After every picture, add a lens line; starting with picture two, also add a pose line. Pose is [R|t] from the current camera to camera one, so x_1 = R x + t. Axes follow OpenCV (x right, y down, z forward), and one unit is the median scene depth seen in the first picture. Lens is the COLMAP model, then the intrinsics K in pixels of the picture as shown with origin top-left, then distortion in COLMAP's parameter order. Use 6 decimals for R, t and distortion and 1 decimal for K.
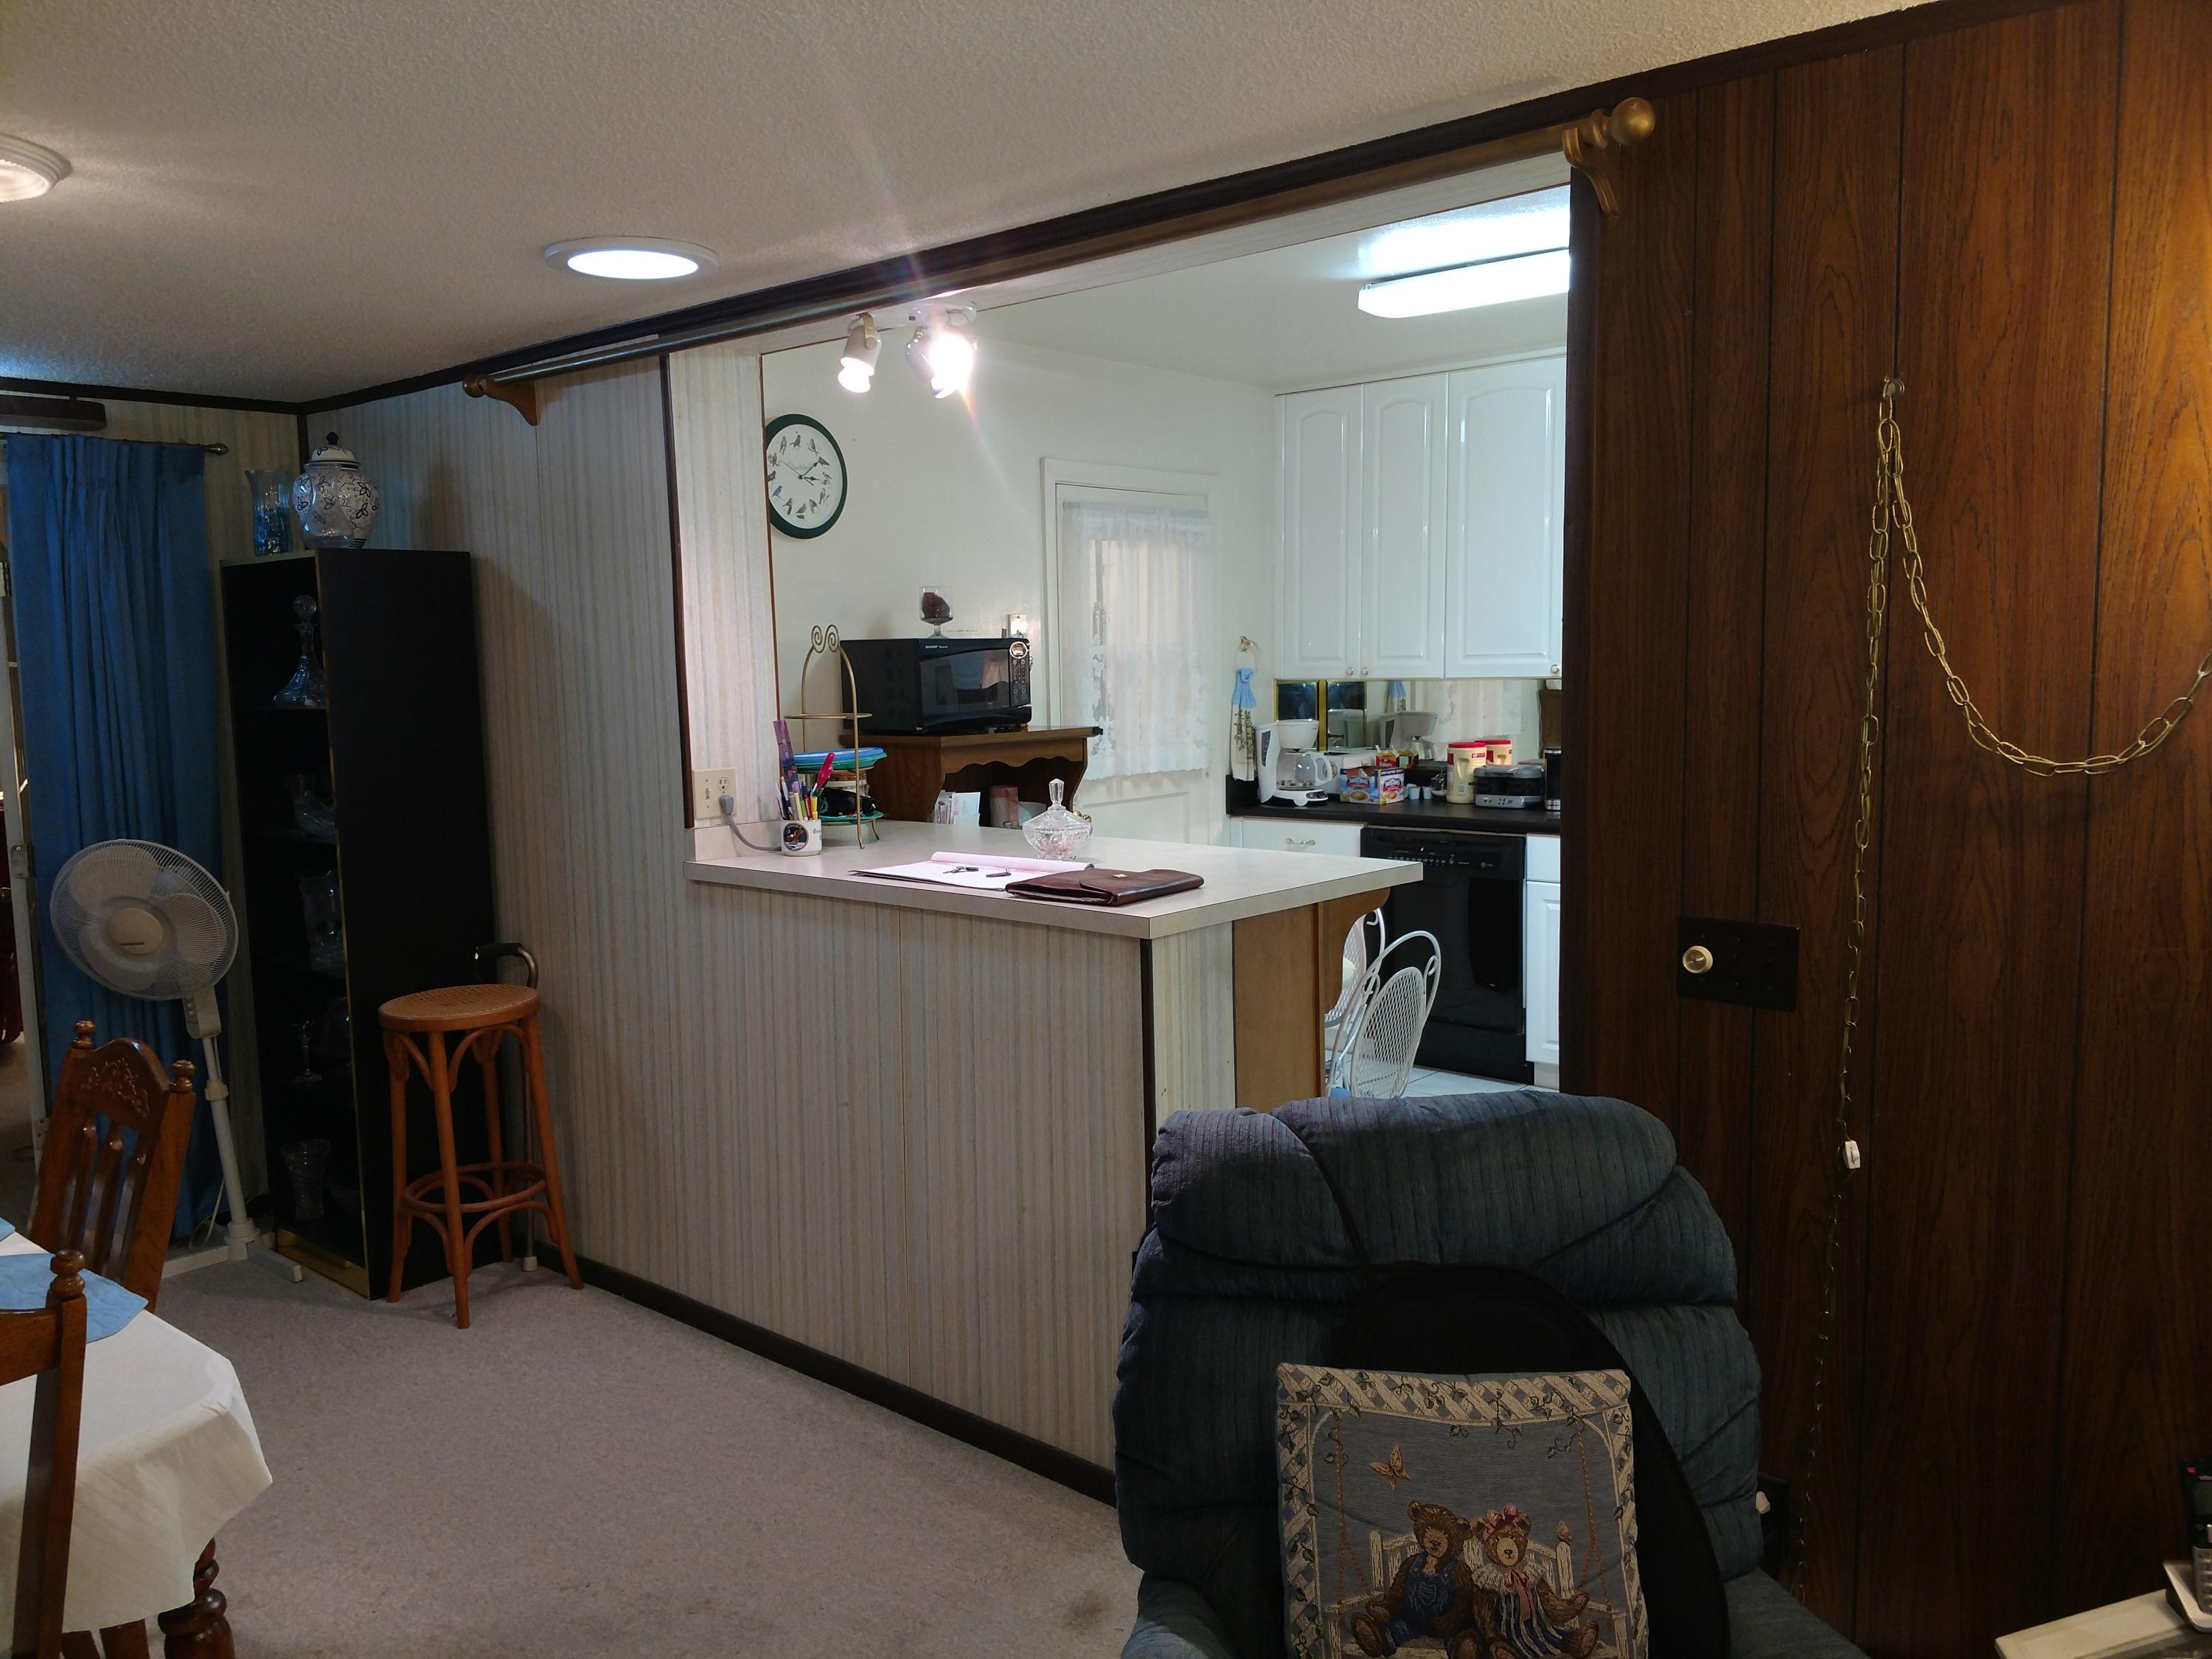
lens RADIAL K [[1692.5, 0, 1093.6], [0, 1692.5, 837.2], [0, 0, 1]] dist [0.196199, -0.404347]
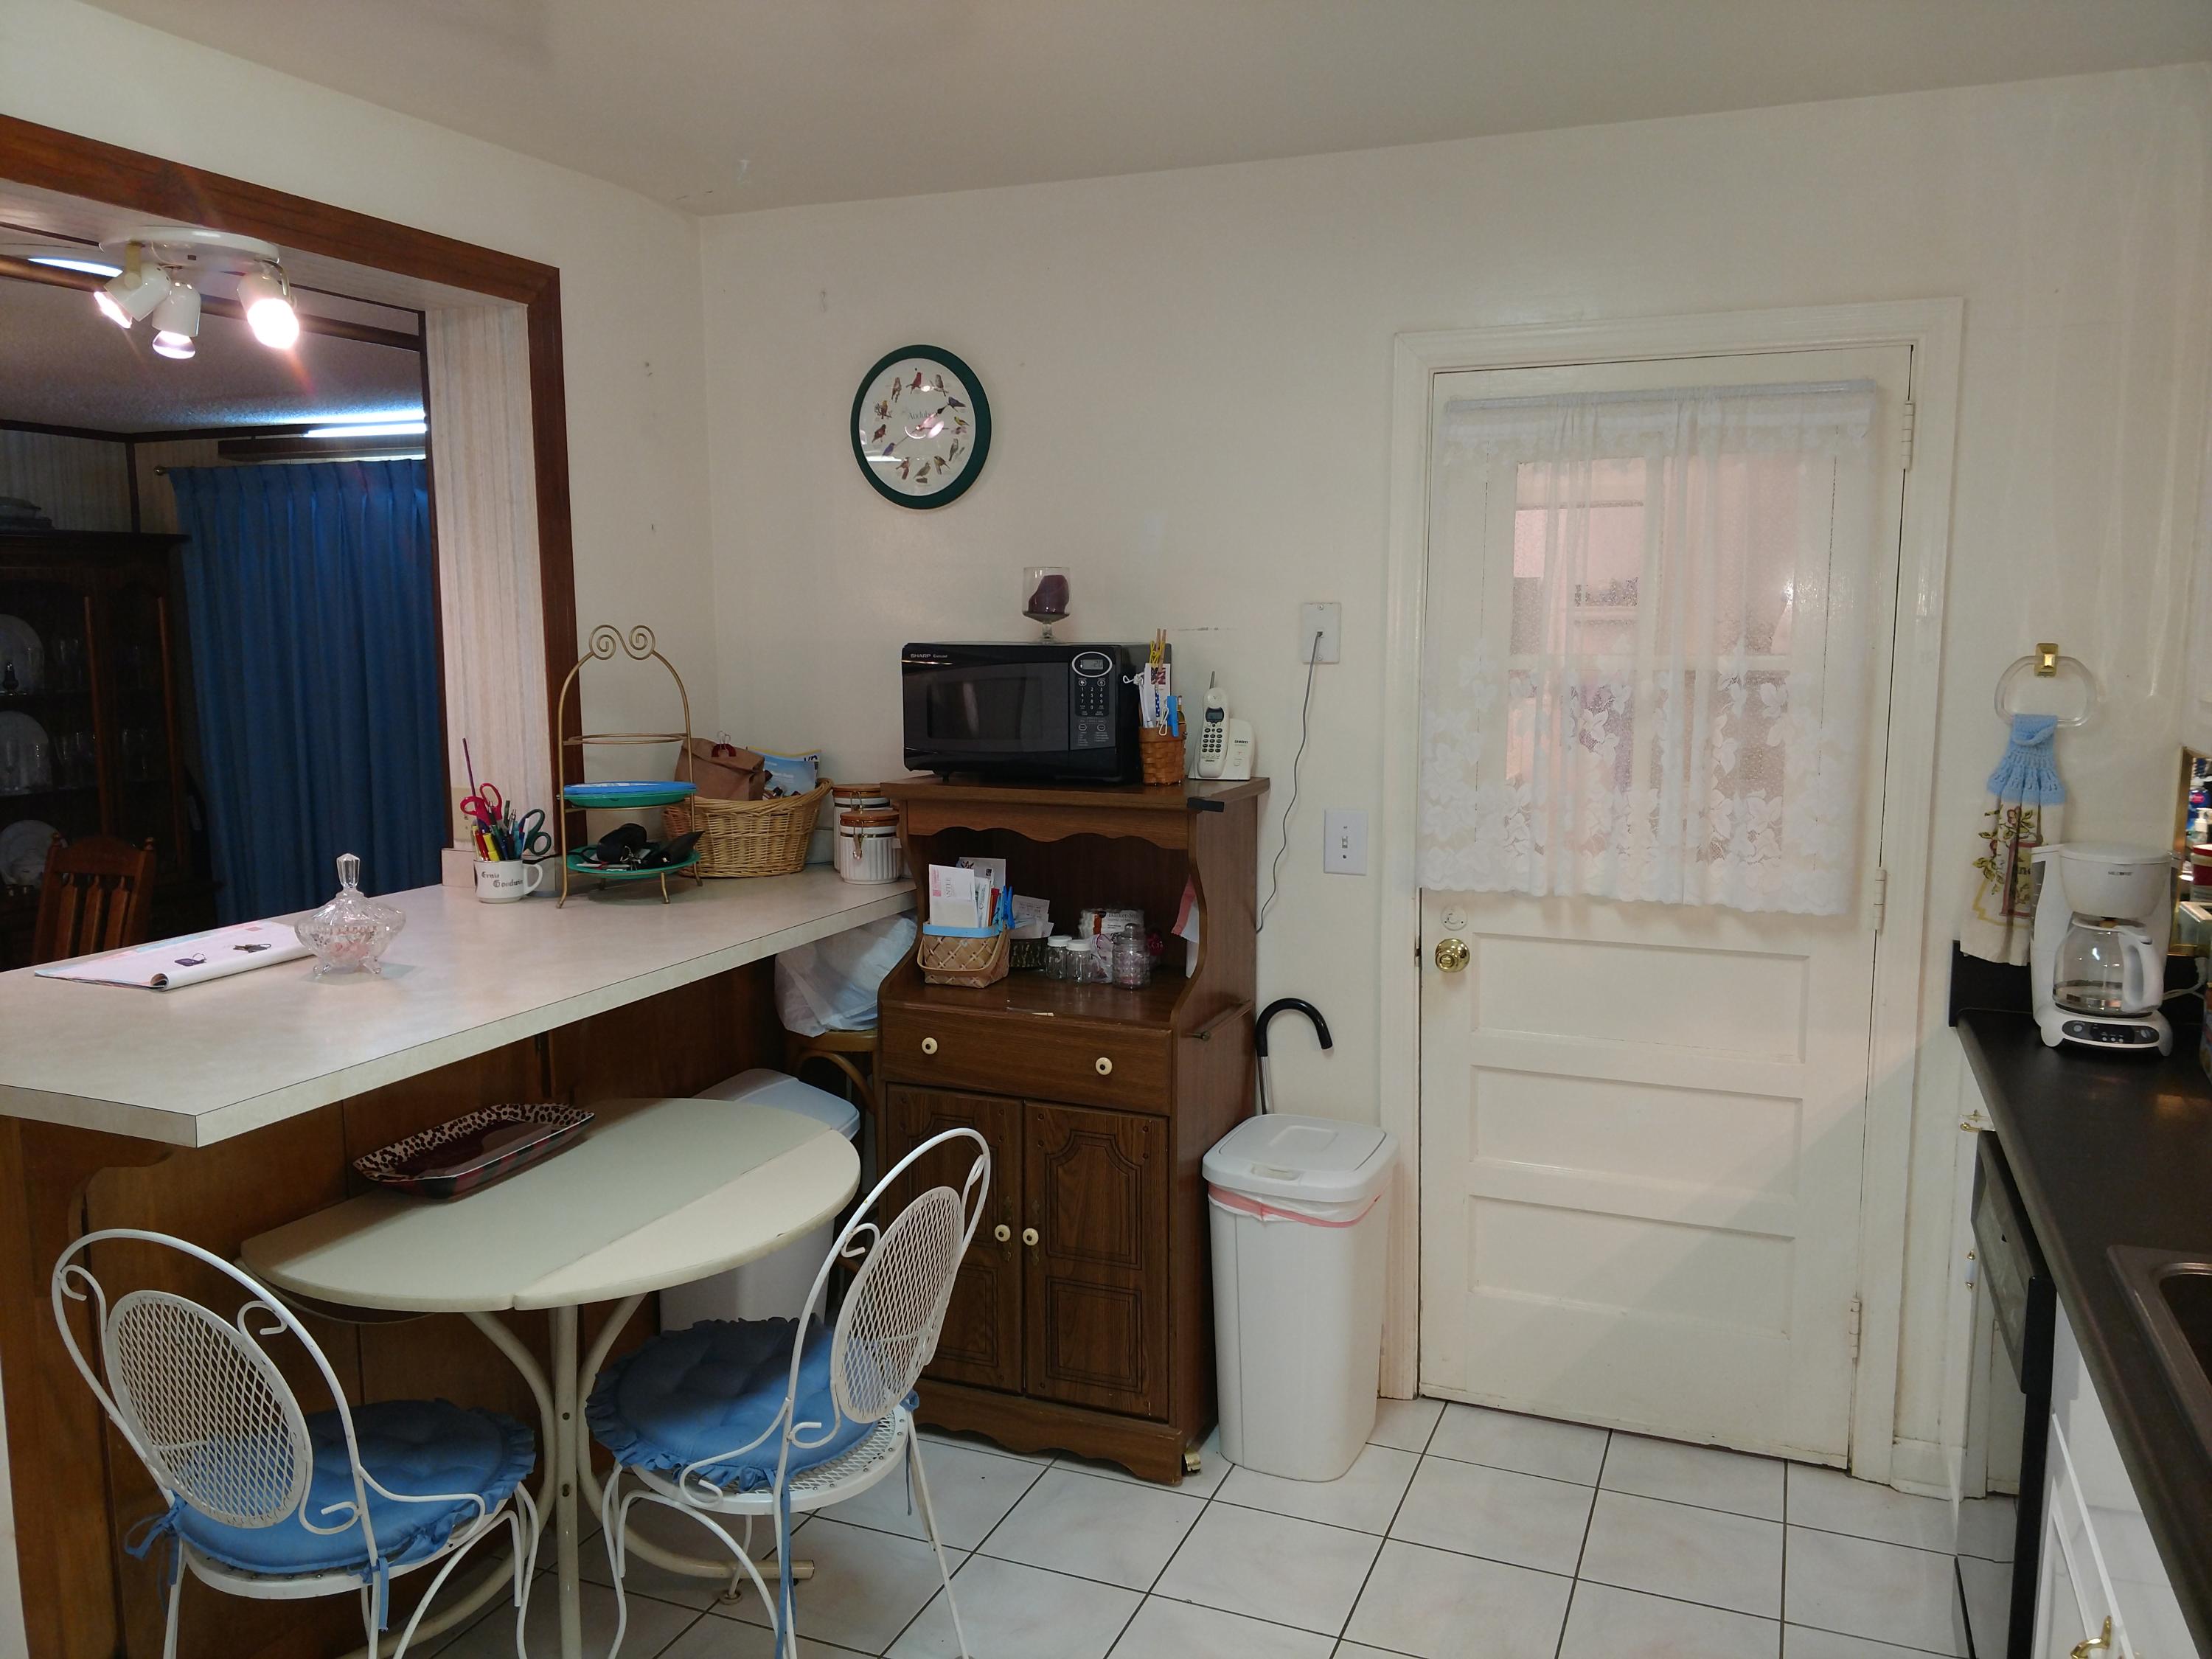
lens RADIAL K [[1678.5, 0, 1144.7], [0, 1678.5, 822.2], [0, 0, 1]] dist [0.203585, -0.385956]
pose [[0.318469, 0.139254, -0.937649, 0.442906], [-0.107549, 0.988072, 0.110214, -0.096331], [0.941813, 0.065743, 0.329647, 0.631666]]
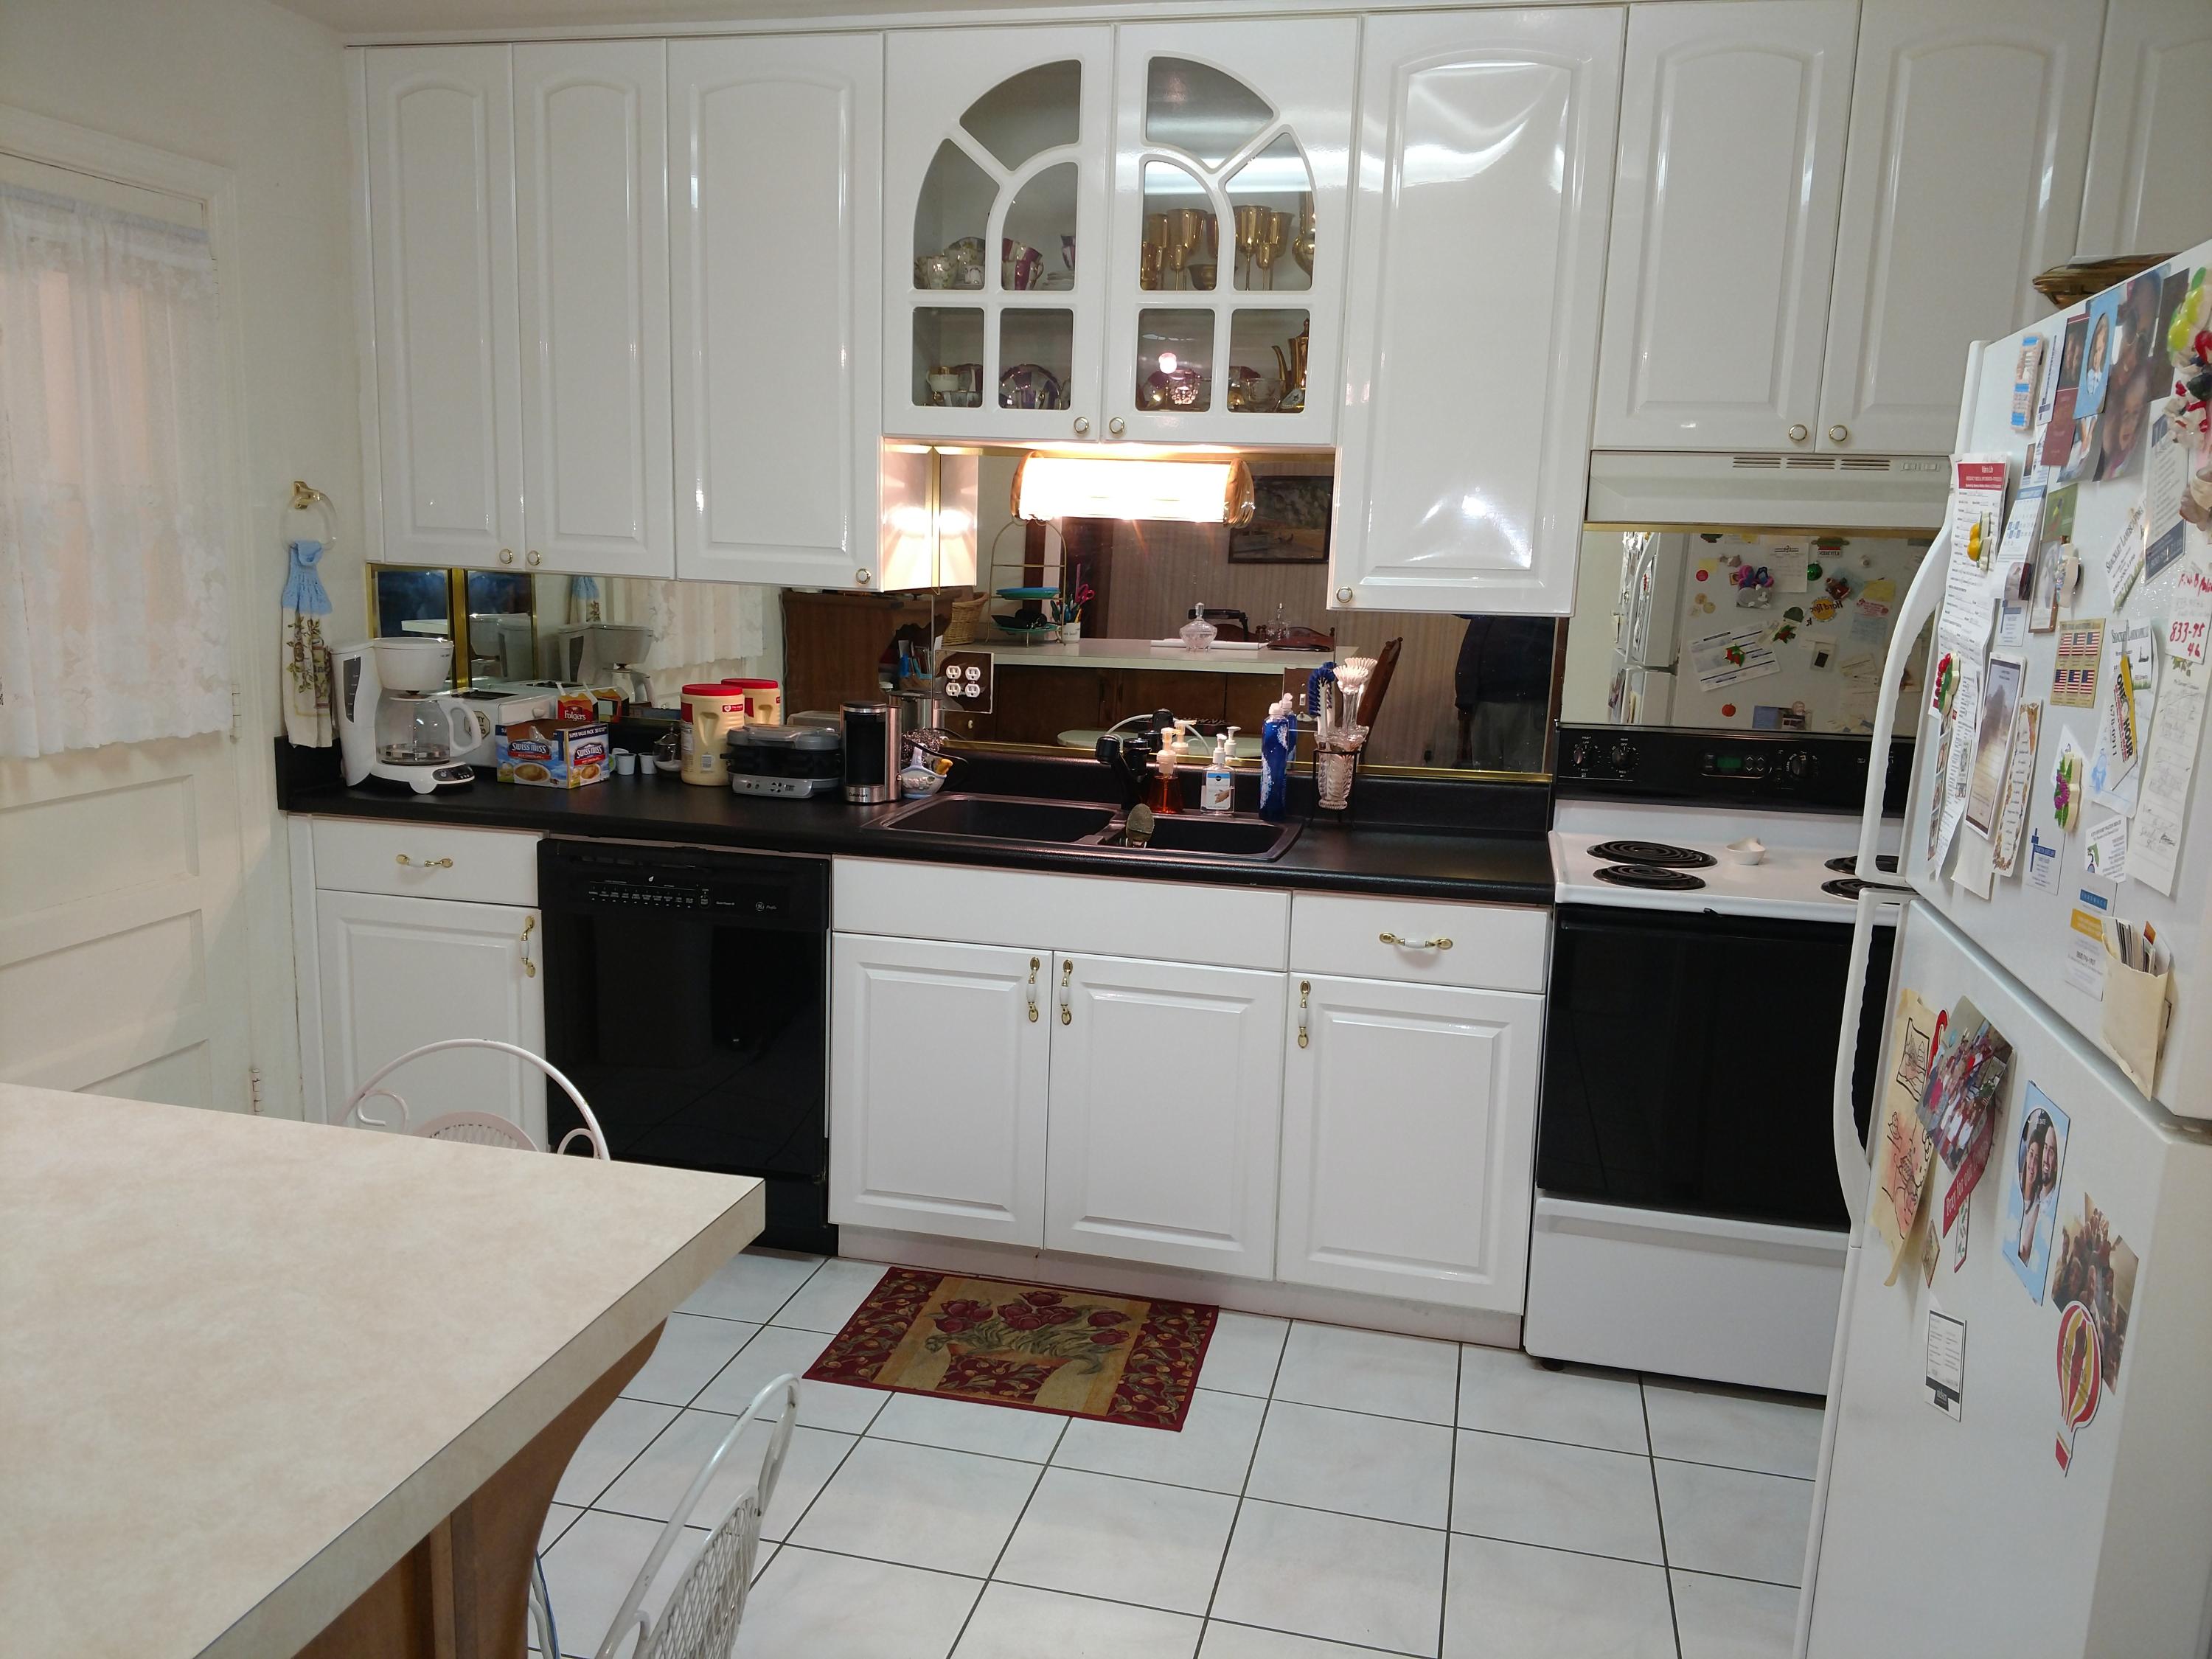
lens RADIAL K [[1708.2, 0, 1110.0], [0, 1708.2, 860.2], [0, 0, 1]] dist [0.109568, -0.181894]
pose [[0.884608, -0.038140, 0.464774, 0.055075], [0.000110, 0.996667, 0.081579, -0.042861], [-0.466336, -0.072114, 0.881663, 0.380725]]
